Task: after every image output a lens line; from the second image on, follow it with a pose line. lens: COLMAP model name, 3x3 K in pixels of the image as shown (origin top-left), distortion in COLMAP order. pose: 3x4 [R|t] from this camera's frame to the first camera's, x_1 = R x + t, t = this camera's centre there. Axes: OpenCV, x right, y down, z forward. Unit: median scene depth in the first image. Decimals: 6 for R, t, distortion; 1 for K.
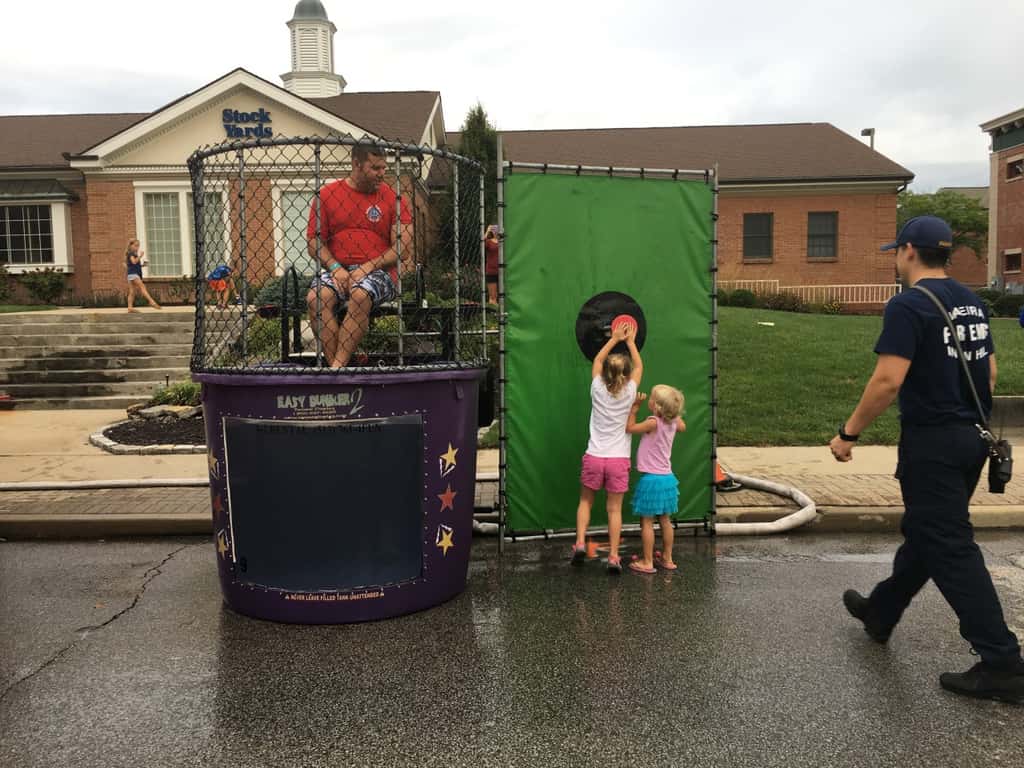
lens RADIAL K [[864.4, 0, 512.6], [0, 864.4, 365.7], [0, 0, 1]] dist [0.083199, -0.111175]
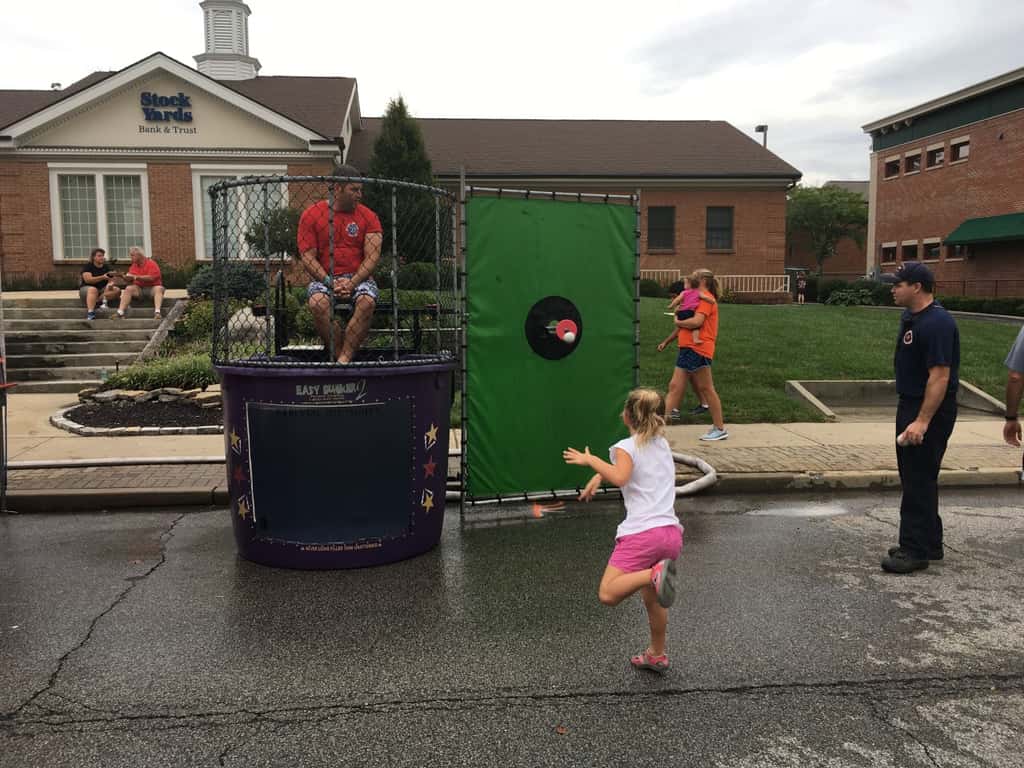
lens RADIAL K [[864.1, 0, 512.0], [0, 864.1, 361.9], [0, 0, 1]] dist [0.083452, -0.105910]
pose [[0.994090, 0.001249, 0.108549, -0.075534], [-0.003103, 0.999852, 0.016912, -0.015188], [-0.108512, -0.017149, 0.993947, -0.190825]]
